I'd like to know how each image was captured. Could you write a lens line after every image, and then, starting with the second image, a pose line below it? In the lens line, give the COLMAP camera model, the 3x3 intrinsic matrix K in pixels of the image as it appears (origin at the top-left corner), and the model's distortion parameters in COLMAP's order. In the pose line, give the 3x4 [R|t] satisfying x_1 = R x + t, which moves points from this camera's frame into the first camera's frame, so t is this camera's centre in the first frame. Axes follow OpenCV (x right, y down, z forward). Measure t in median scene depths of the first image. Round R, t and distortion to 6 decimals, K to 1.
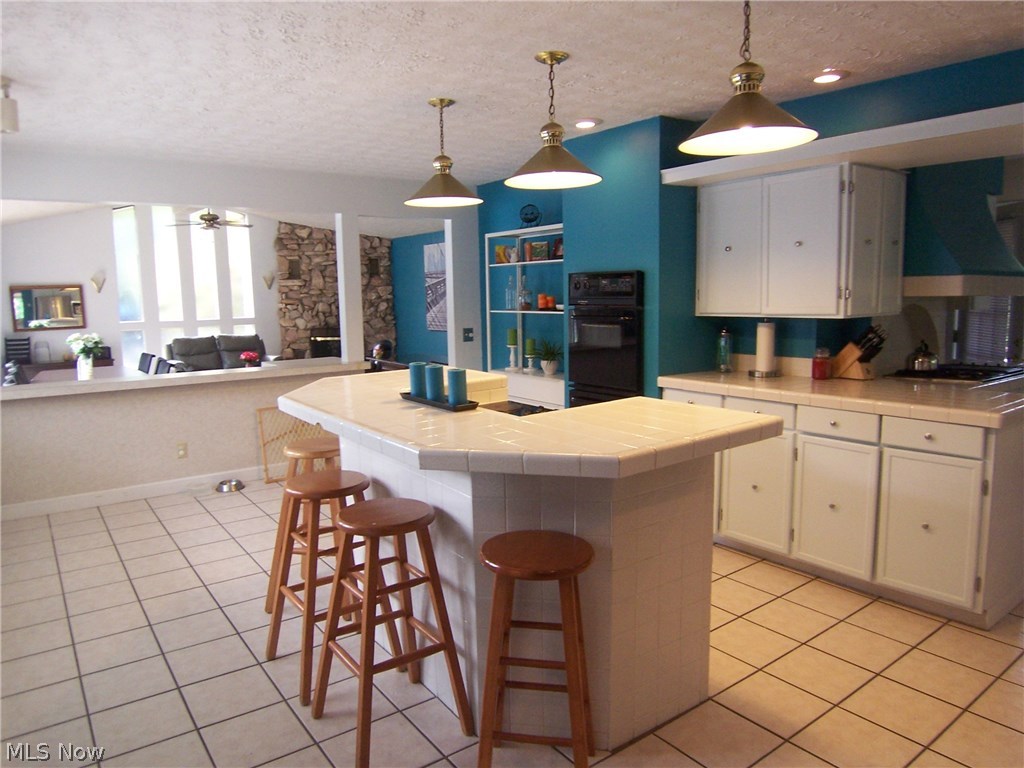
lens RADIAL K [[688.4, 0, 512.0], [0, 688.4, 384.0], [0, 0, 1]] dist [-0.000443, -0.065938]
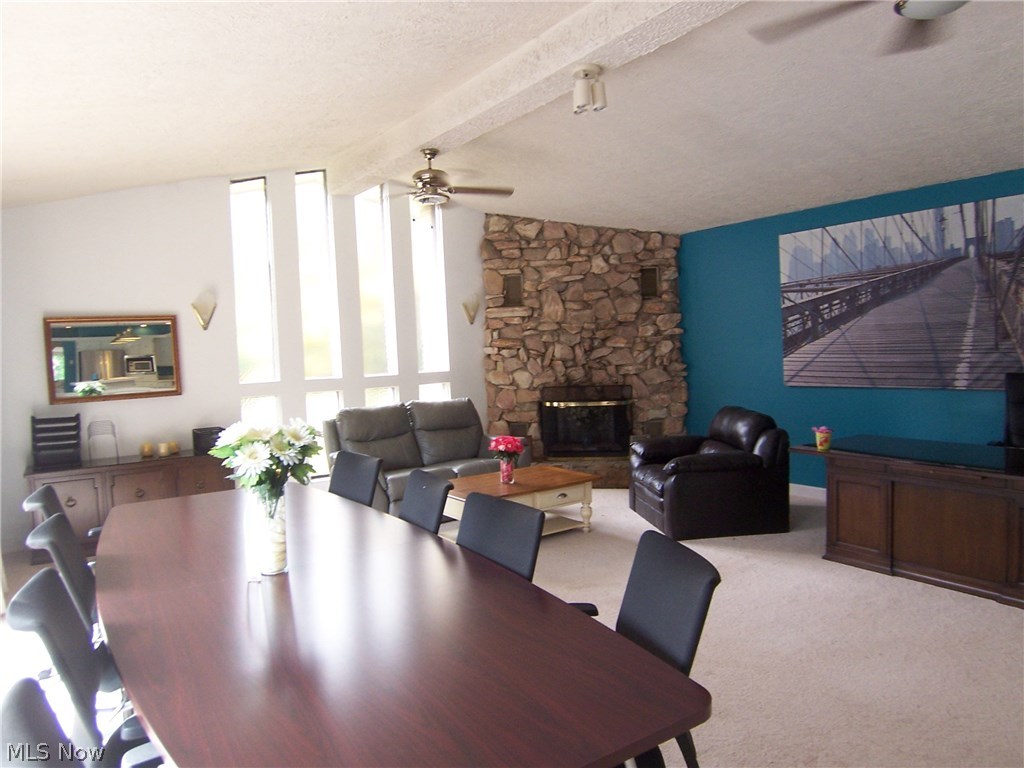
lens RADIAL K [[688.4, 0, 512.0], [0, 688.4, 384.0], [0, 0, 1]] dist [-0.000443, -0.065938]
pose [[0.998989, -0.021053, -0.039714, -0.296376], [0.017903, 0.996786, -0.078088, -0.037422], [0.041231, 0.077298, 0.996155, 0.404244]]
